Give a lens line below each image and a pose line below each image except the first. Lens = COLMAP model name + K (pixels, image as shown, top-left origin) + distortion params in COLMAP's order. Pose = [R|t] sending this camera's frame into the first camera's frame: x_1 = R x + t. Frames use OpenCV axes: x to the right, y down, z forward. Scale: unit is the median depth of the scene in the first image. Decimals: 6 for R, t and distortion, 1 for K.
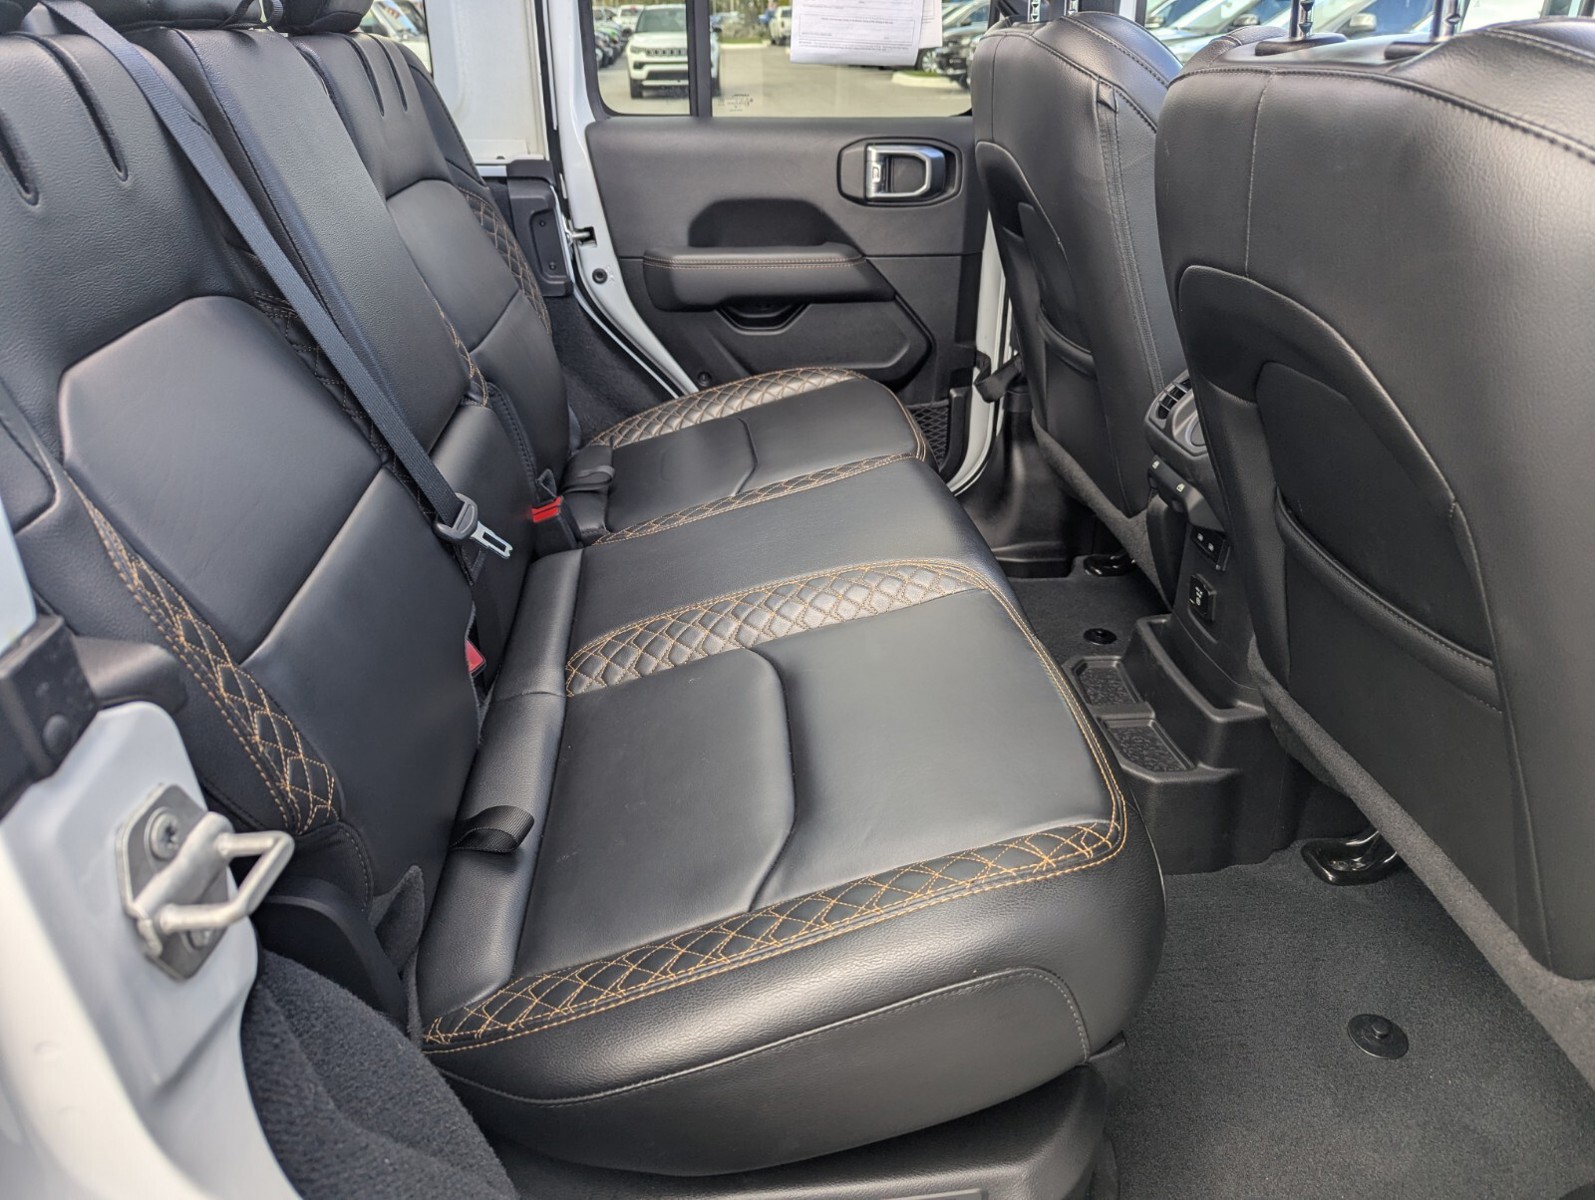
lens RADIAL K [[1139.7, 0, 791.8], [0, 1139.7, 594.4], [0, 0, 1]] dist [0.033186, -0.007742]
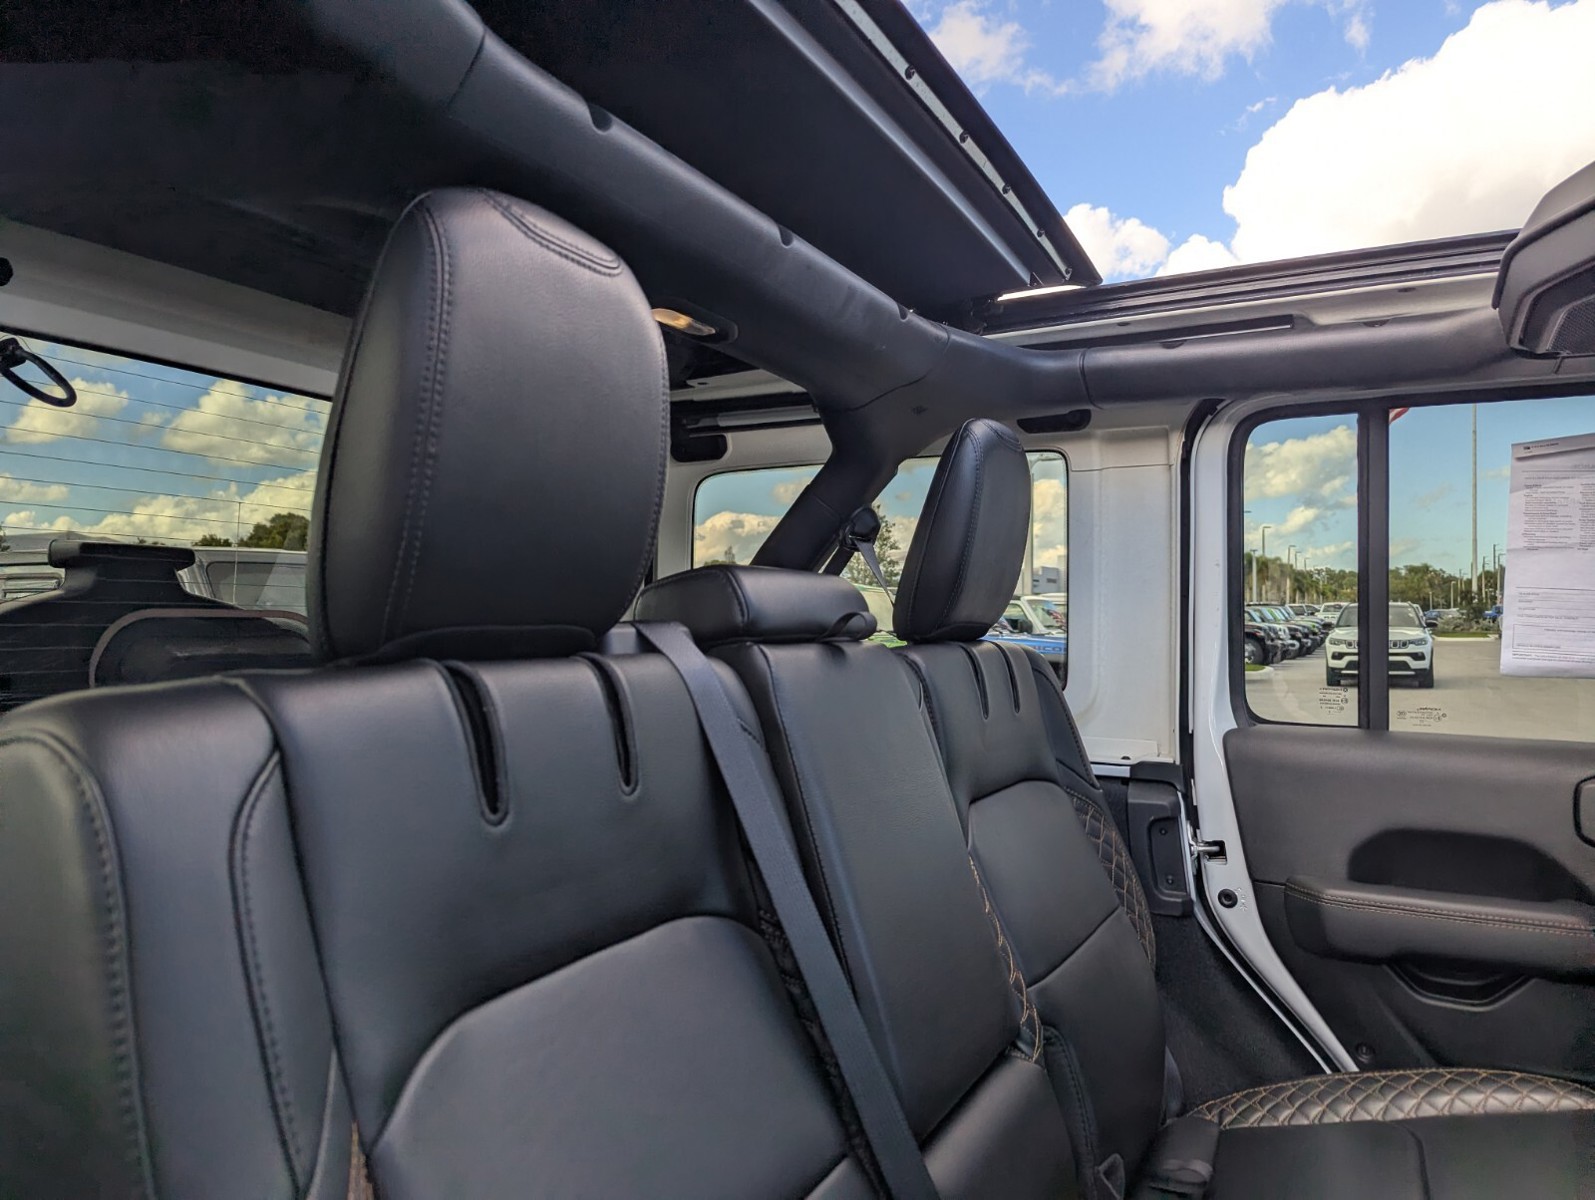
lens RADIAL K [[1139.7, 0, 791.8], [0, 1139.7, 594.4], [0, 0, 1]] dist [0.033186, -0.007742]
pose [[0.844077, -0.001870, -0.536219, 0.013947], [-0.246001, 0.887201, -0.390331, -0.072185], [0.476464, 0.461380, 0.748406, 0.121598]]
